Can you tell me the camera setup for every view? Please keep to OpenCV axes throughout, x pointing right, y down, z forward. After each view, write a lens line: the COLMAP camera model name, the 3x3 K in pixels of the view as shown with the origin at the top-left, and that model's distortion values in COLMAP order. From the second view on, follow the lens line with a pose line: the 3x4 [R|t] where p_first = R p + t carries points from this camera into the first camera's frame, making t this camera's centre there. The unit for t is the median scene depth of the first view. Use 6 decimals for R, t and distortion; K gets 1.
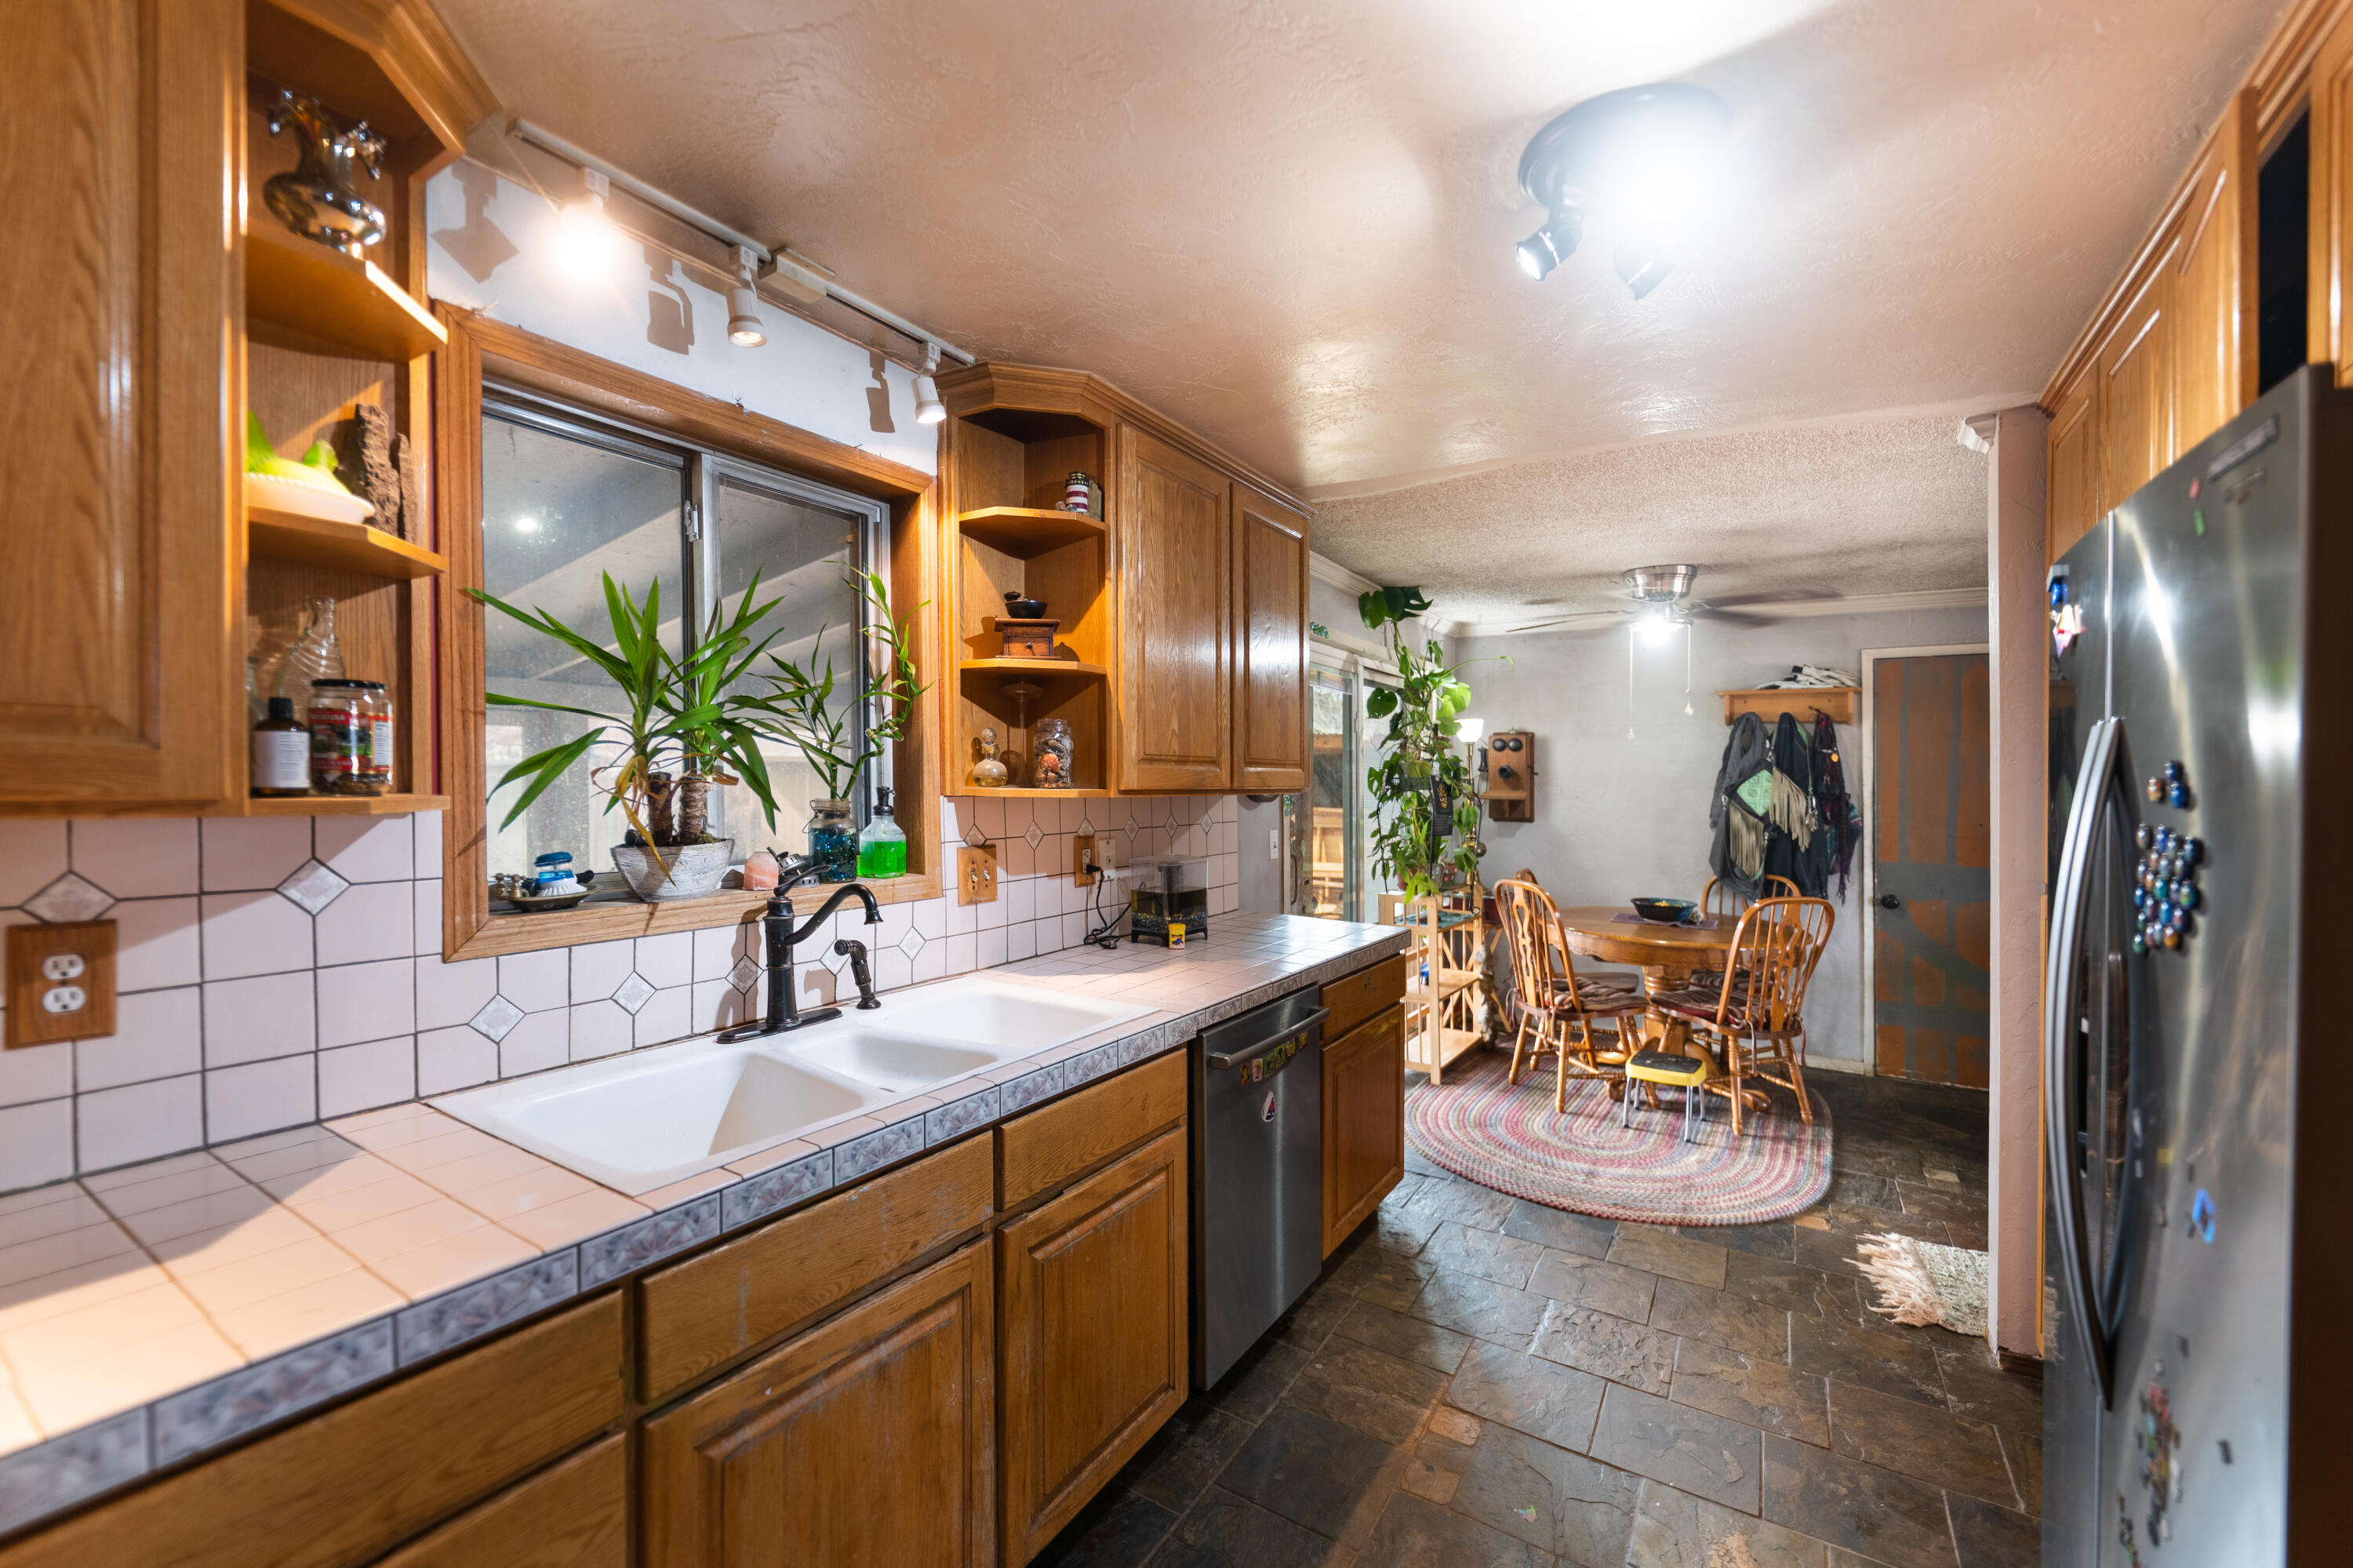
lens RADIAL K [[975.2, 0, 1173.1], [0, 975.2, 762.2], [0, 0, 1]] dist [0.000781, -0.000291]
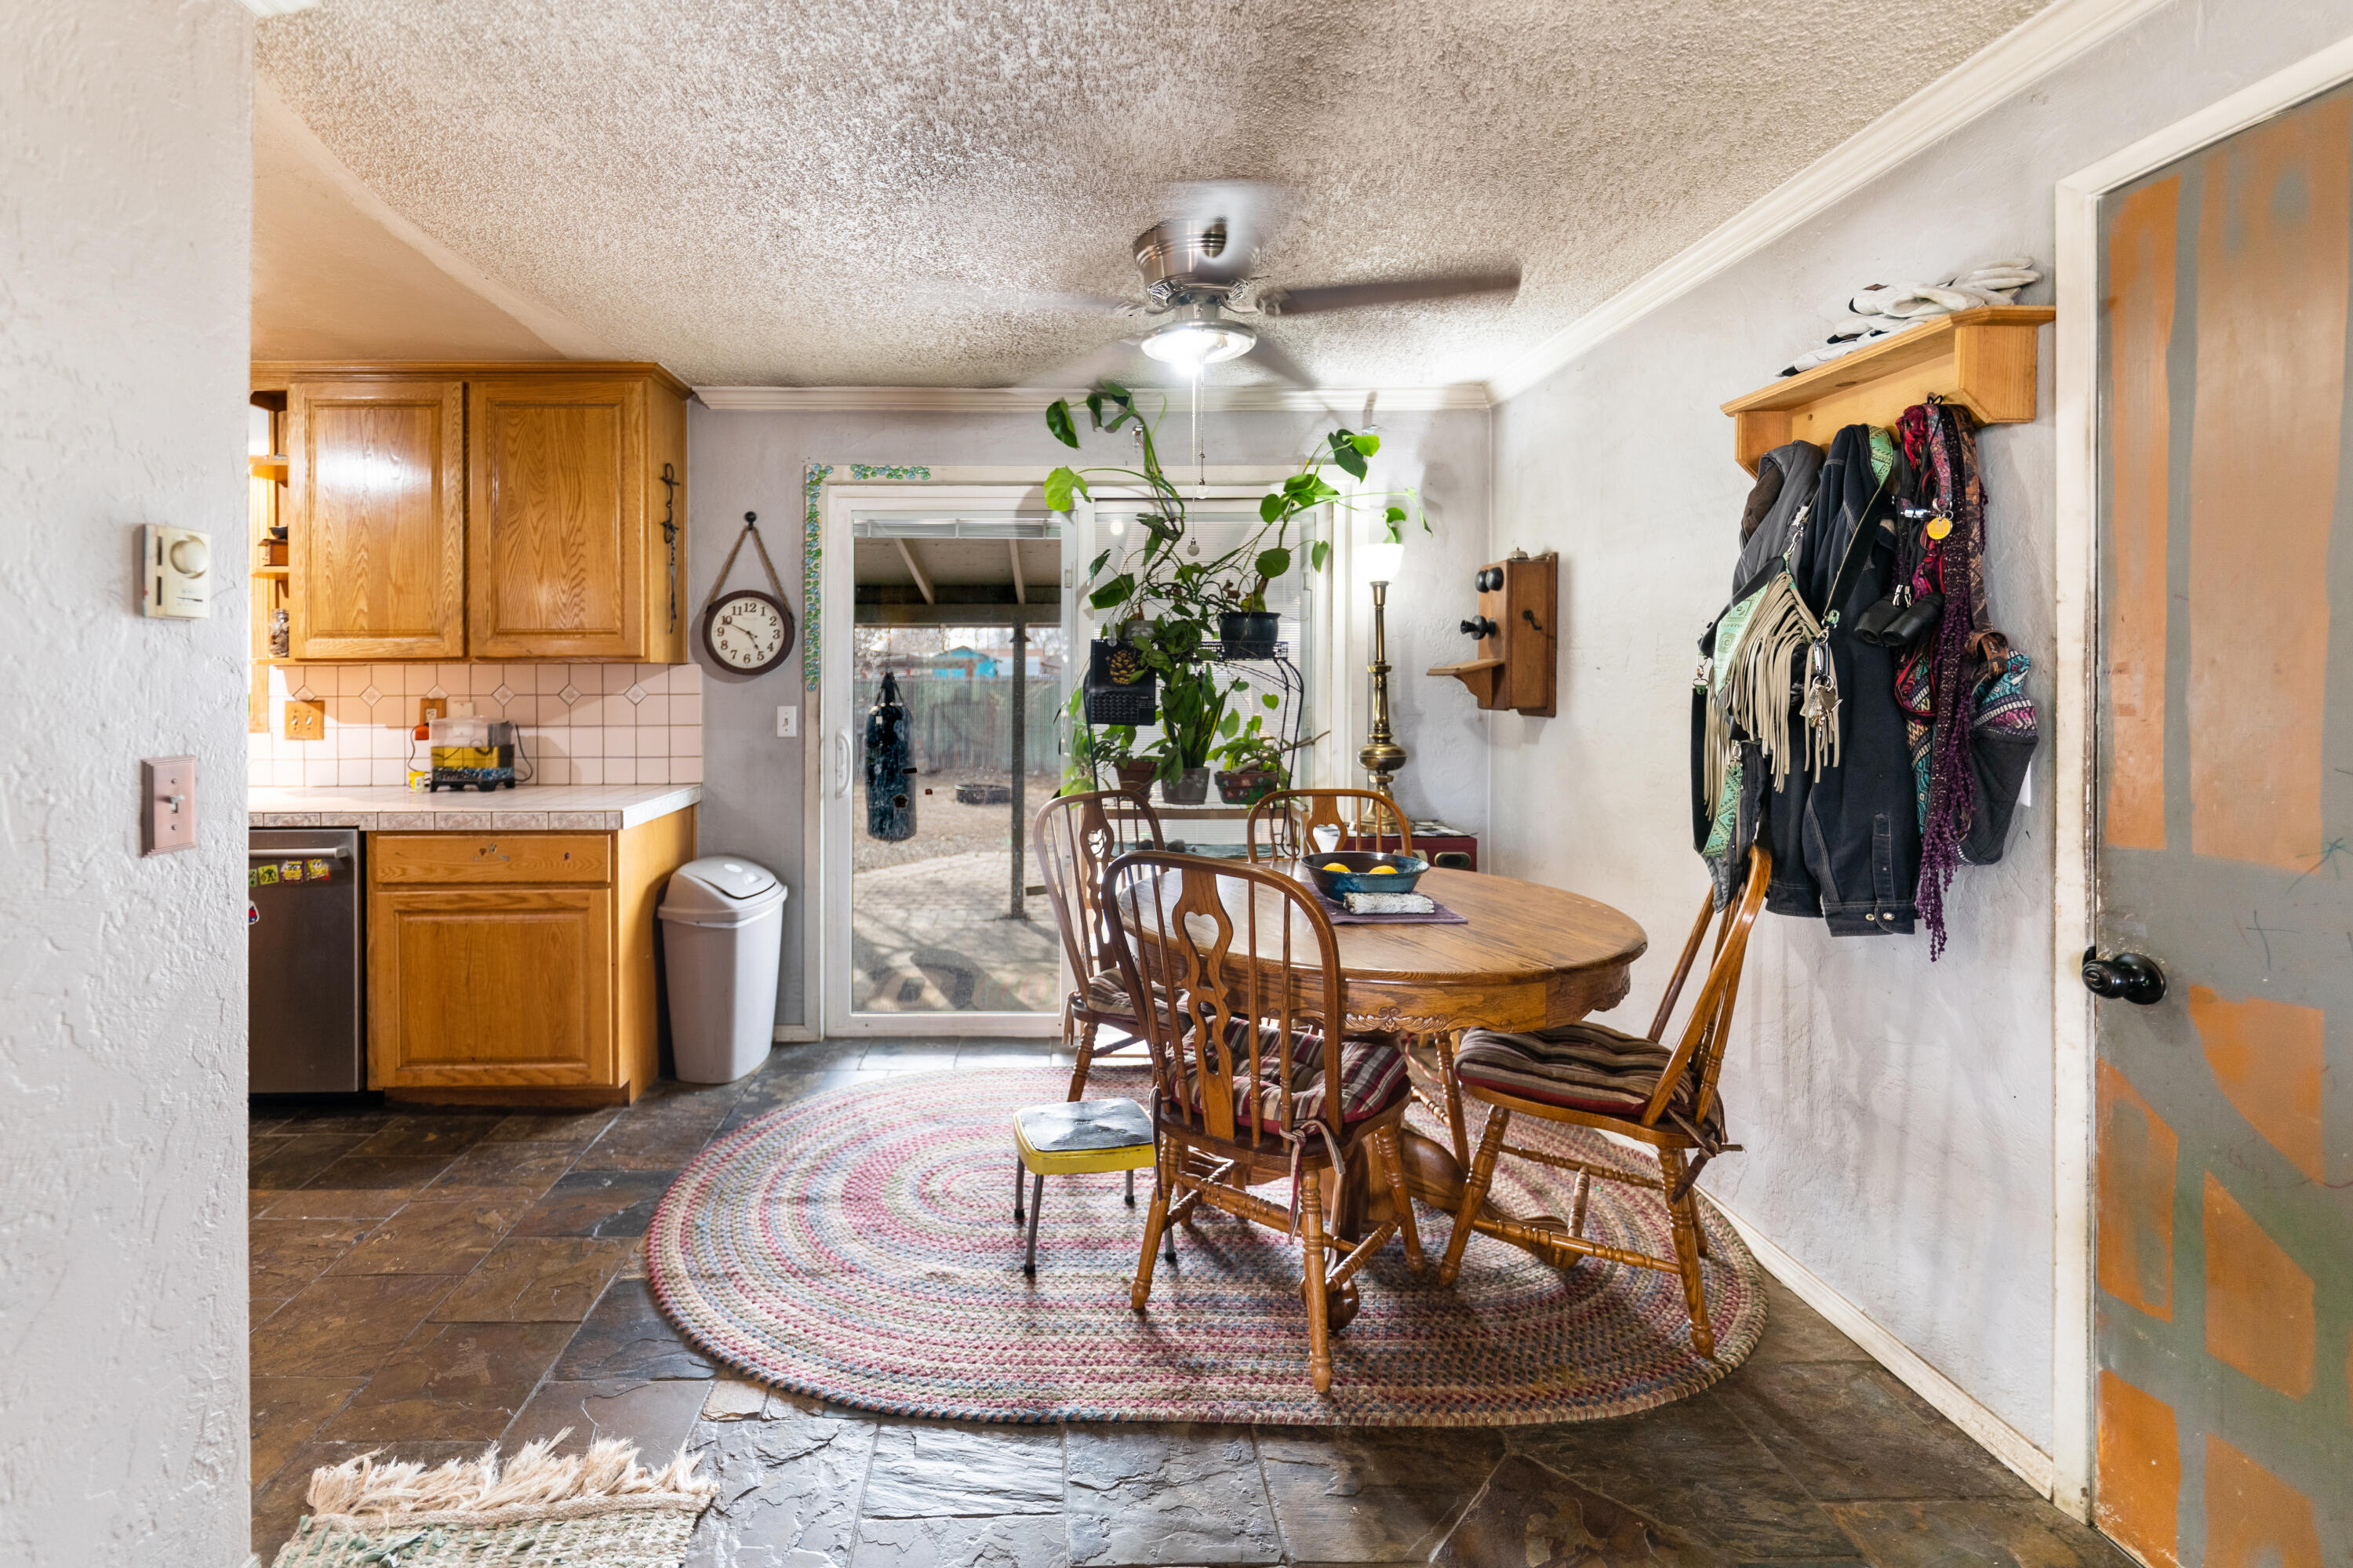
lens RADIAL K [[1003.7, 0, 1070.6], [0, 1003.7, 673.2], [0, 0, 1]] dist [0.001779, 0.000304]
pose [[0.546988, -0.025275, -0.836759, 1.161726], [0.024252, 0.999603, -0.014340, 0.065402], [0.836789, -0.012449, 0.547384, 0.790706]]
